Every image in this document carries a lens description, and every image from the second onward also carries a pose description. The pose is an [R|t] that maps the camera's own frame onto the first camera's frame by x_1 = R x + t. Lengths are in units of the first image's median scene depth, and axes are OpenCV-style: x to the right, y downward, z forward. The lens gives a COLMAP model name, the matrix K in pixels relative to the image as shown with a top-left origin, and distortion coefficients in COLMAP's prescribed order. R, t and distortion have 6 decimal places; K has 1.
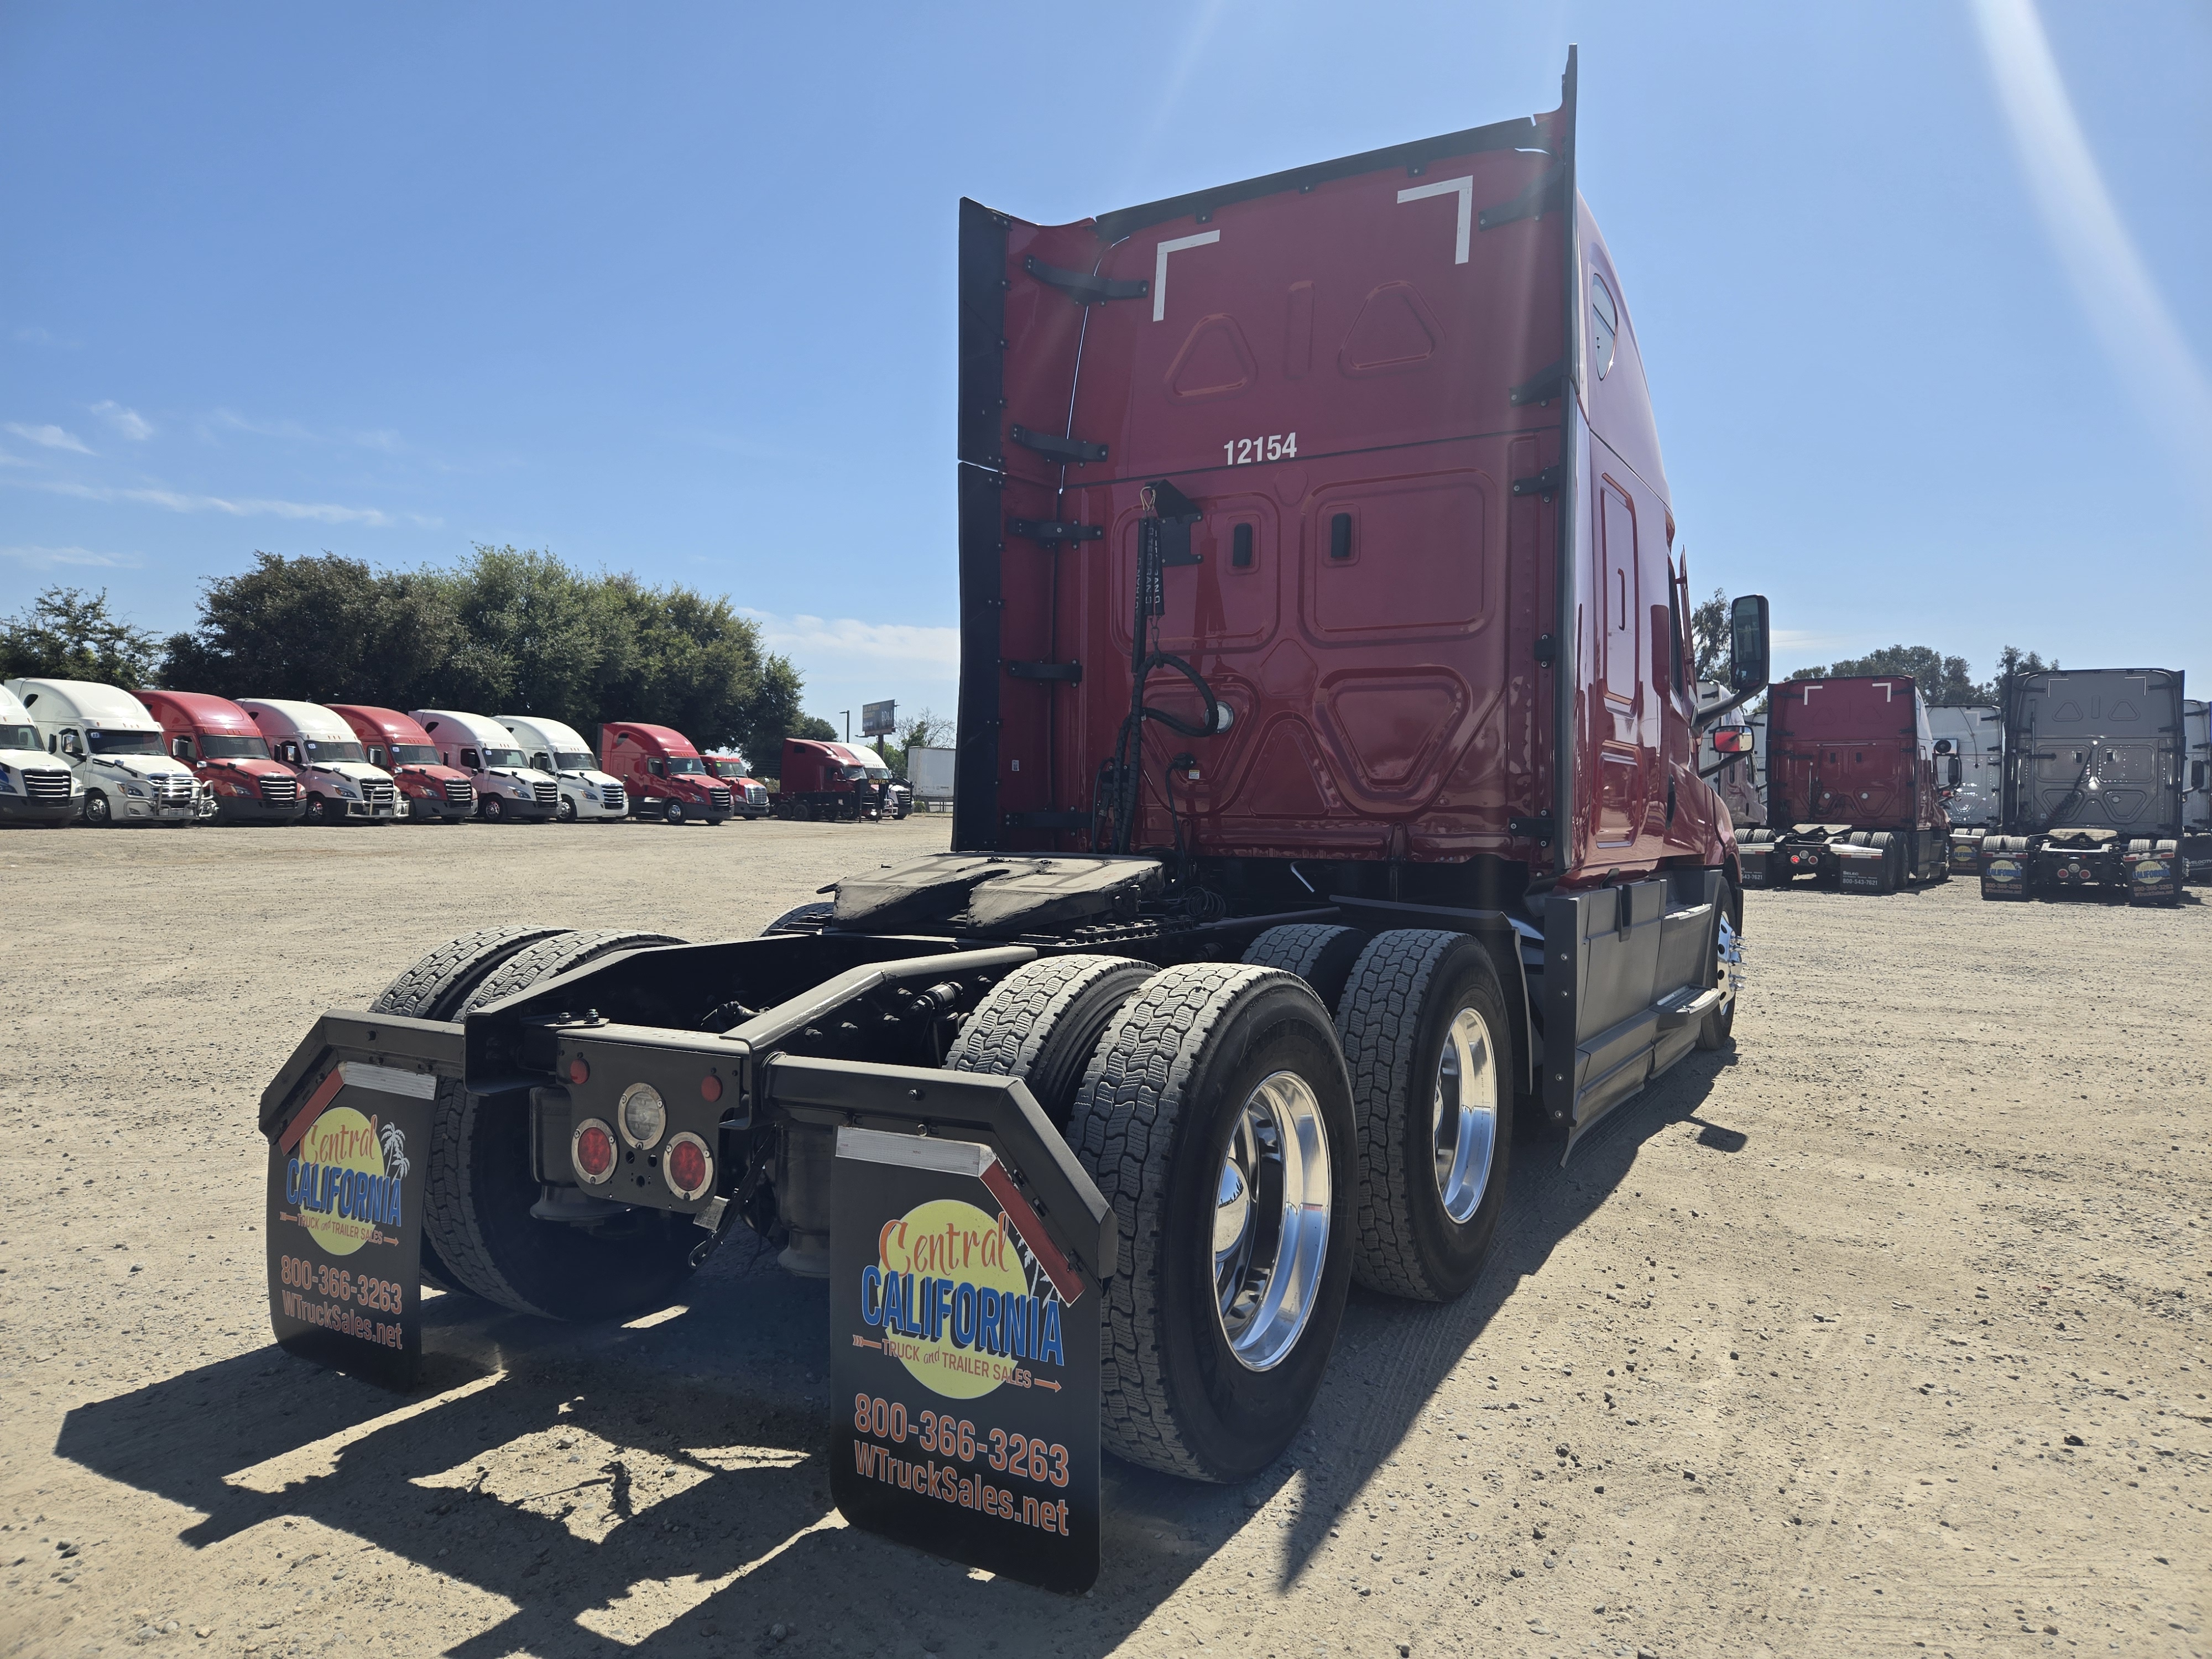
lens RADIAL K [[1462.3, 0, 1101.7], [0, 1462.3, 820.8], [0, 0, 1]] dist [0.041000, -0.021536]
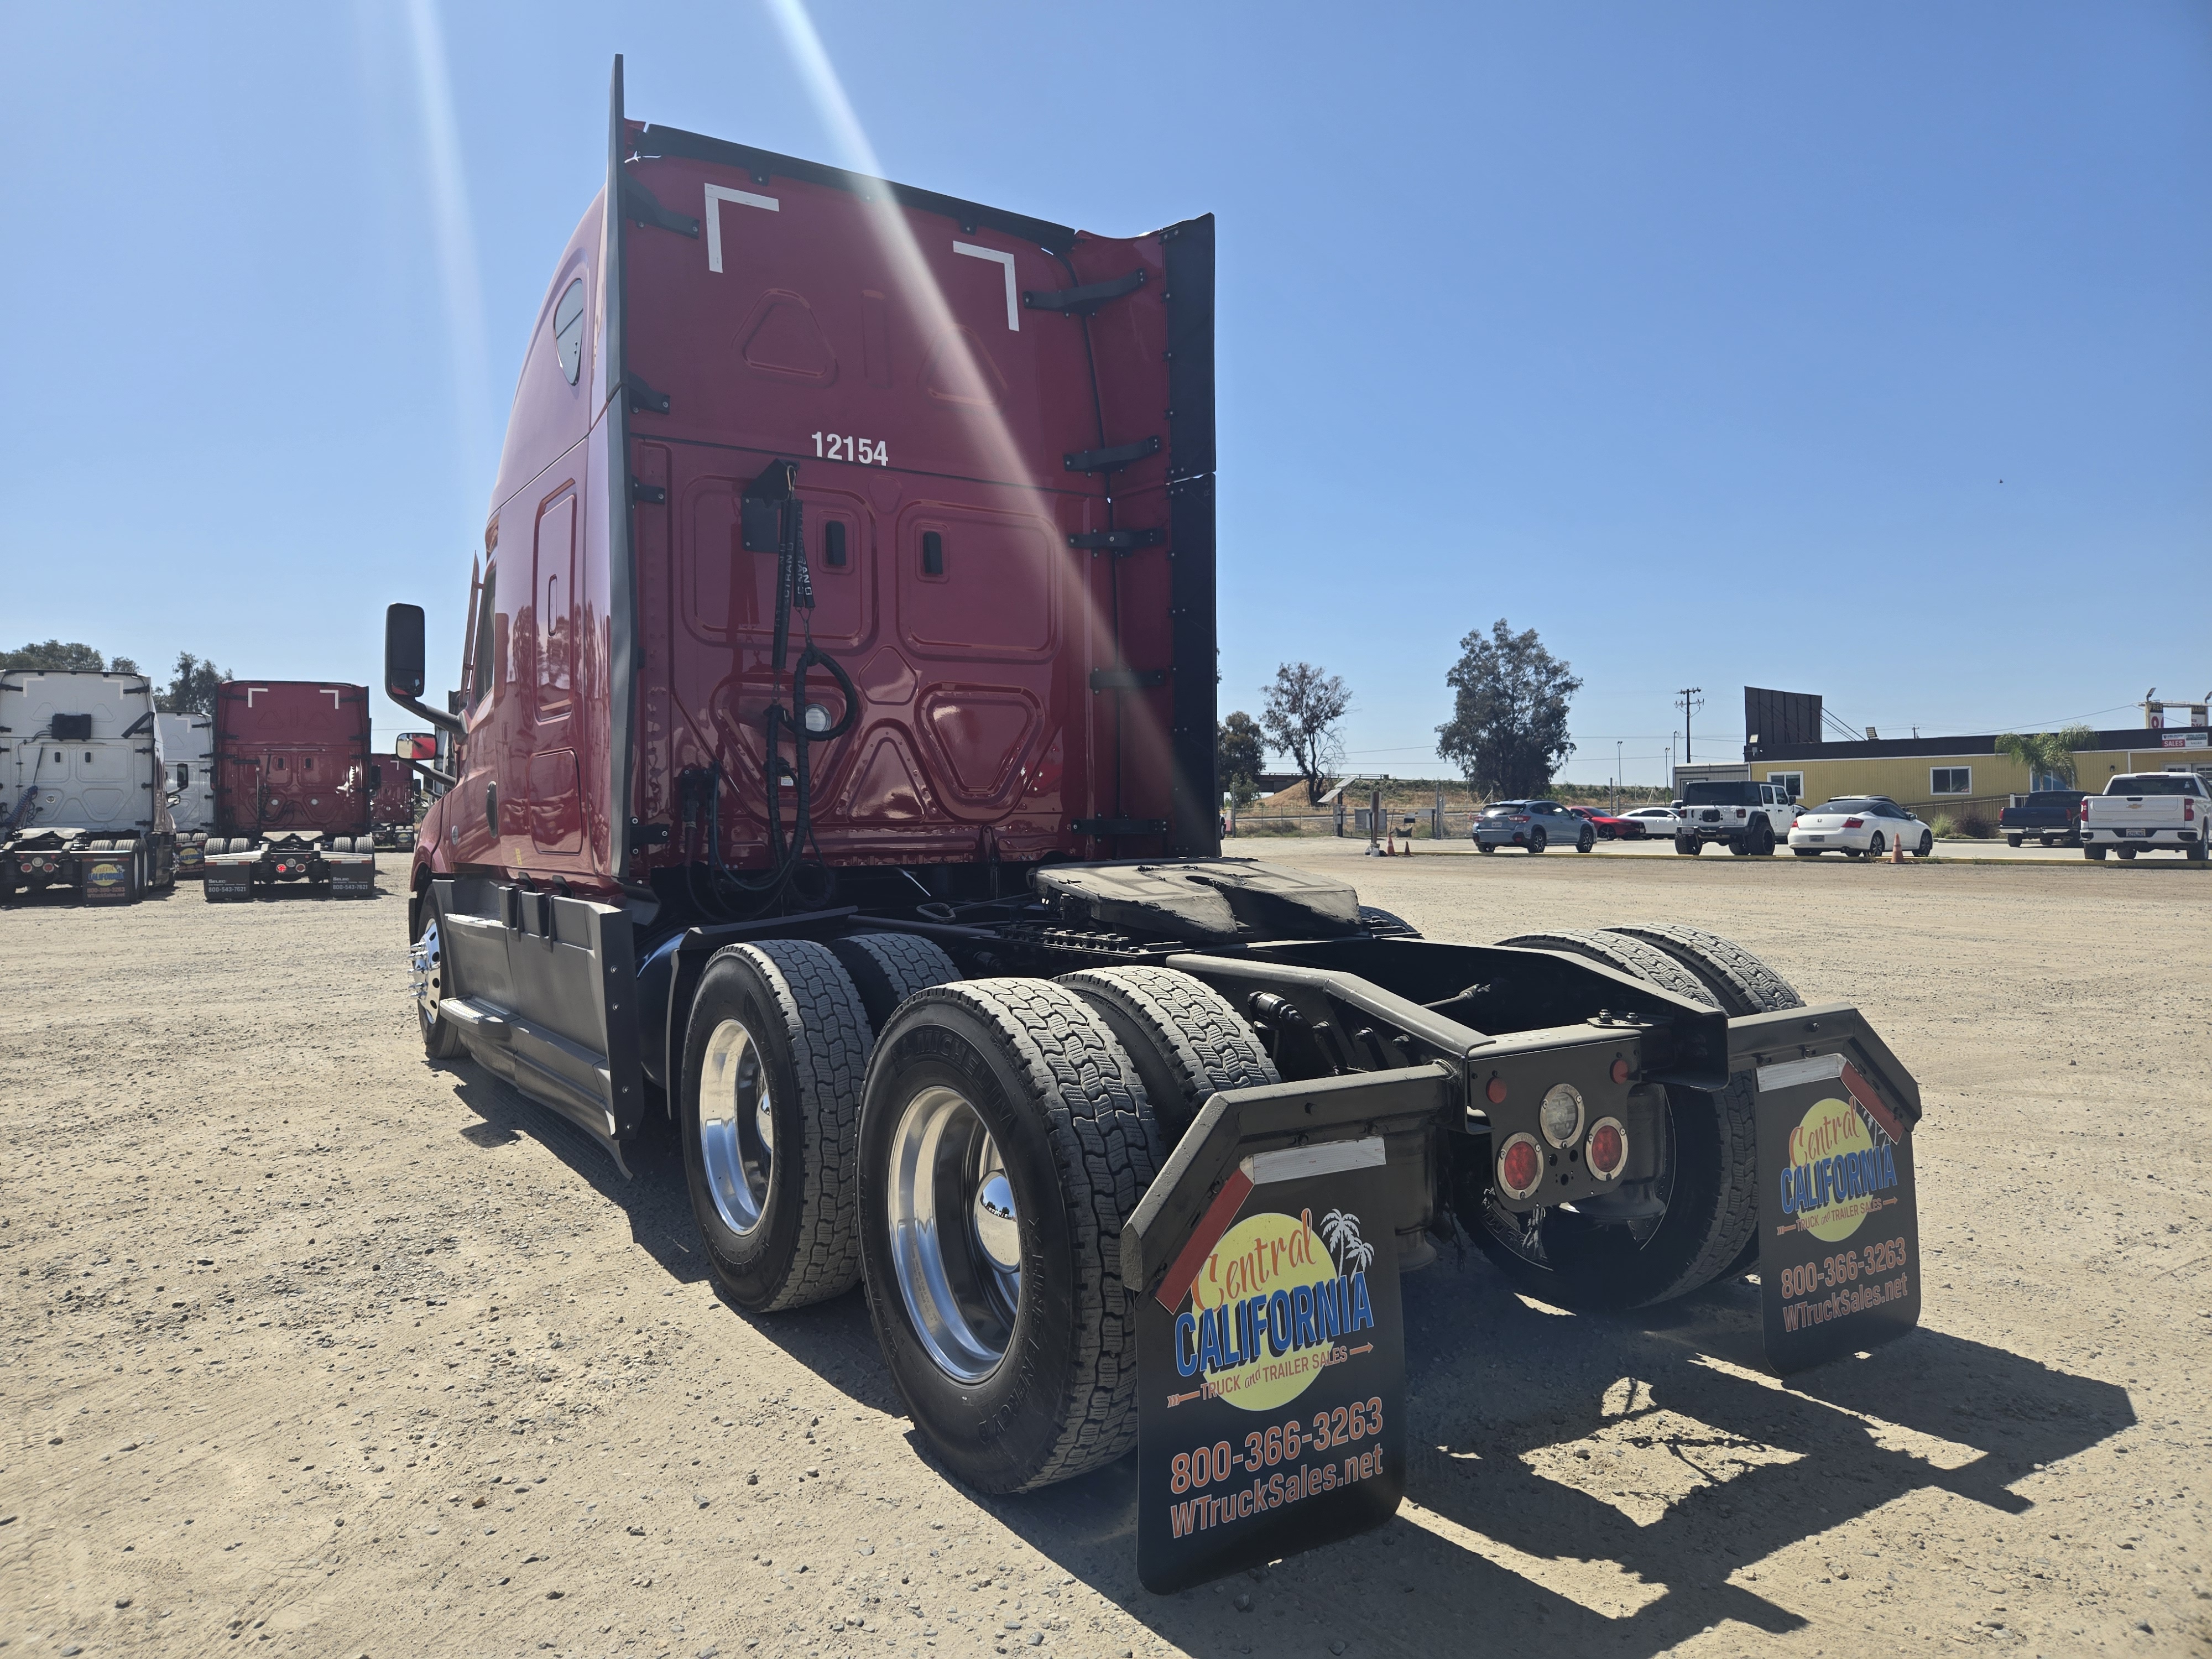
lens RADIAL K [[1462.3, 0, 1096.2], [0, 1462.3, 817.6], [0, 0, 1]] dist [0.041000, -0.021536]
pose [[0.462379, -0.012034, 0.886601, -1.373178], [0.017544, 0.999836, 0.004422, -0.018068], [-0.886509, 0.013509, 0.462514, 0.810857]]
